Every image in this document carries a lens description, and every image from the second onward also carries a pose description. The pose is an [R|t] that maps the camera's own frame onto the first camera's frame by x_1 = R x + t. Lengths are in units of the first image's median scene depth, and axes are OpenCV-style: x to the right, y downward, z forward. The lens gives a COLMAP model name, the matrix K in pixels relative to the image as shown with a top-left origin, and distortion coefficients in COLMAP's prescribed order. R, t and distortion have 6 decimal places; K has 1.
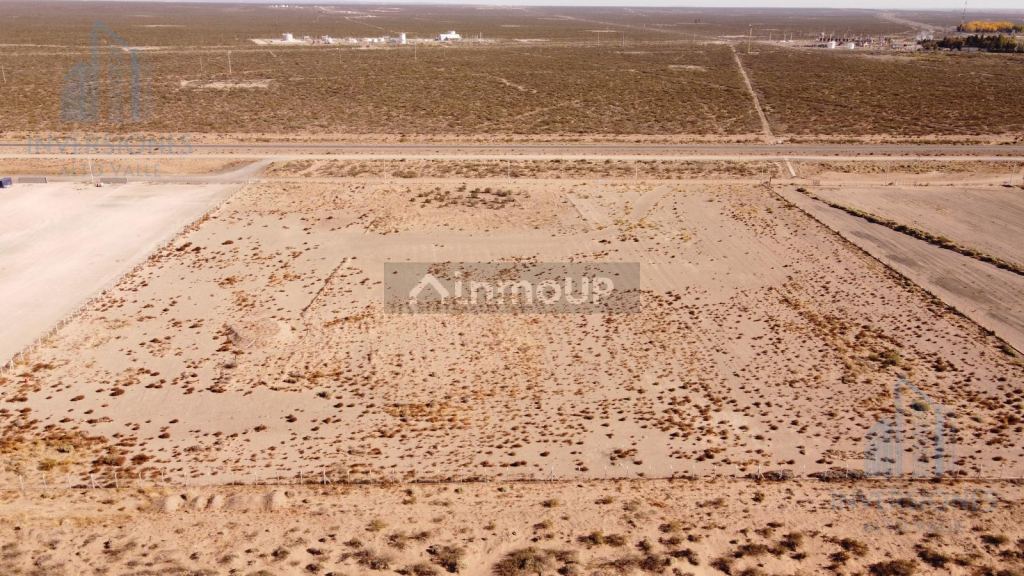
lens RADIAL K [[836.9, 0, 516.2], [0, 836.9, 286.3], [0, 0, 1]] dist [0.008508, 0.021708]
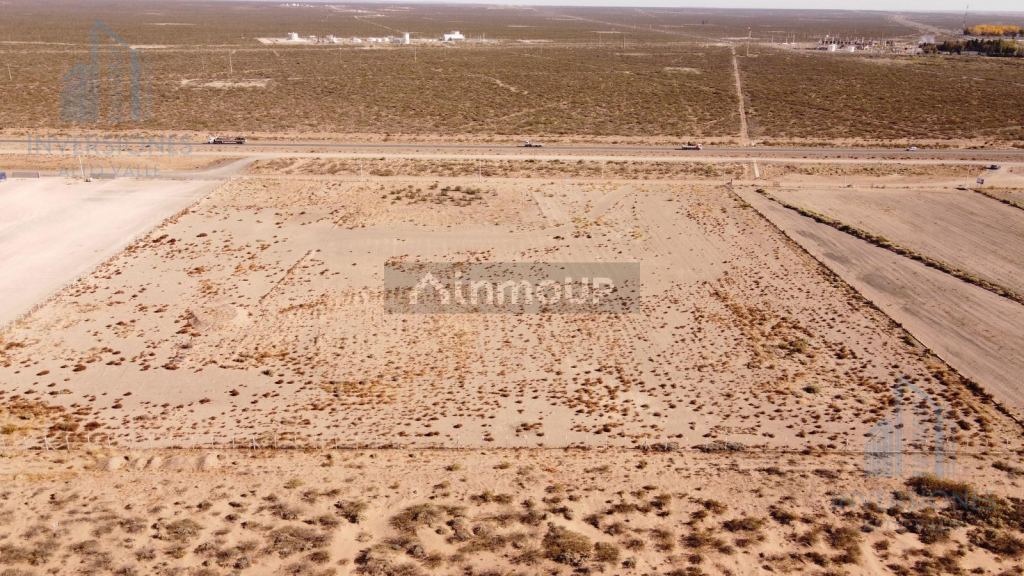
lens RADIAL K [[836.9, 0, 516.2], [0, 836.9, 286.3], [0, 0, 1]] dist [0.008508, 0.021708]
pose [[0.999875, 0.010337, -0.011949, 0.096406], [-0.010330, 0.999946, 0.000675, 0.011191], [0.011955, -0.000552, 0.999928, -0.082000]]
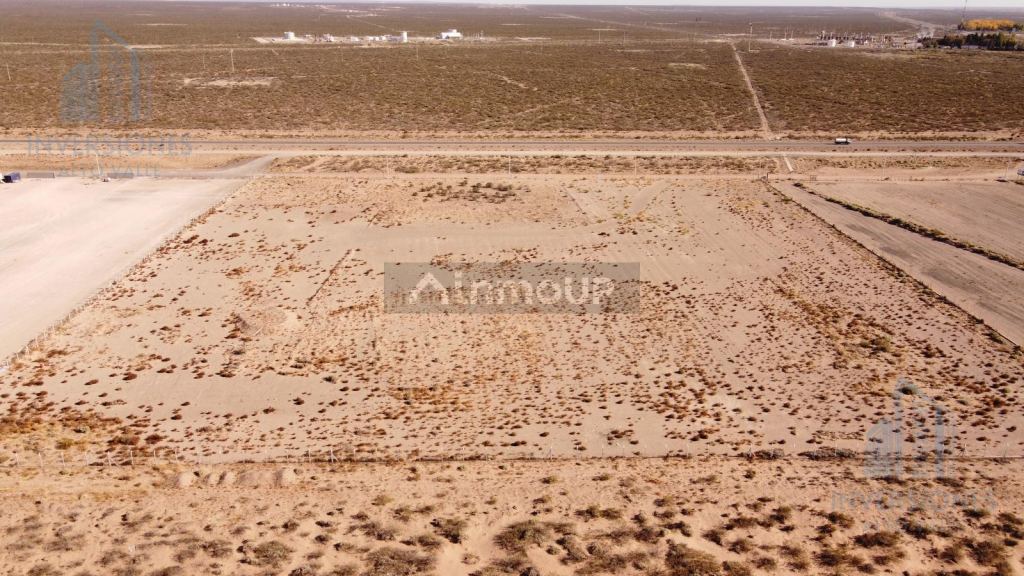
lens RADIAL K [[836.9, 0, 516.2], [0, 836.9, 286.3], [0, 0, 1]] dist [0.008508, 0.021708]
pose [[0.999999, -0.000145, -0.001386, 0.000759], [0.000147, 0.999999, 0.001327, 0.012441], [0.001386, -0.001328, 0.999998, -0.027342]]
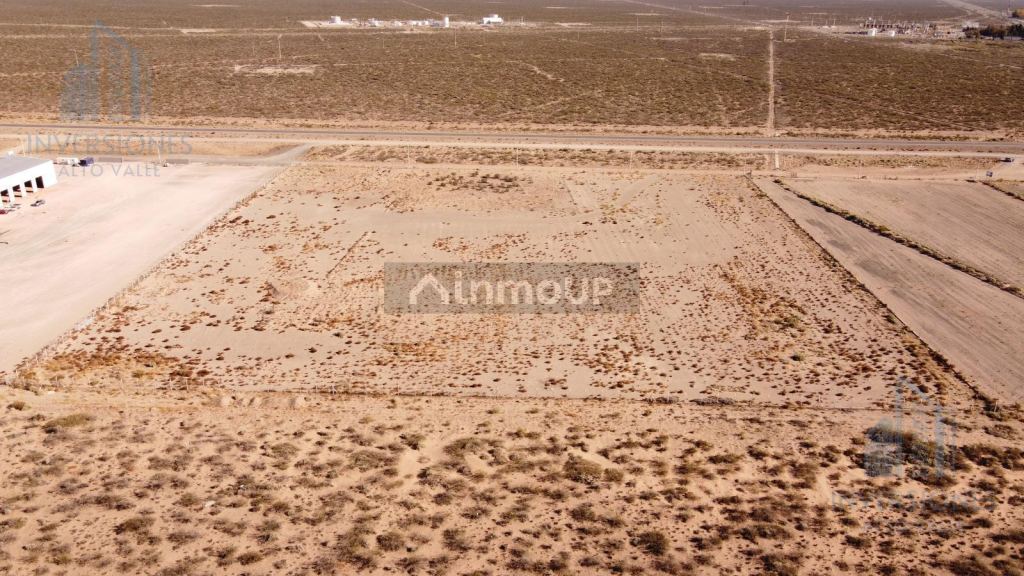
lens RADIAL K [[839.9, 0, 512.0], [0, 839.9, 288.0], [0, 0, 1]] dist [0.005568, 0.021763]
pose [[0.998004, 0.027220, -0.056978, 0.103196], [-0.025754, 0.999322, 0.026323, 0.013061], [0.057656, -0.024803, 0.998028, -0.267043]]
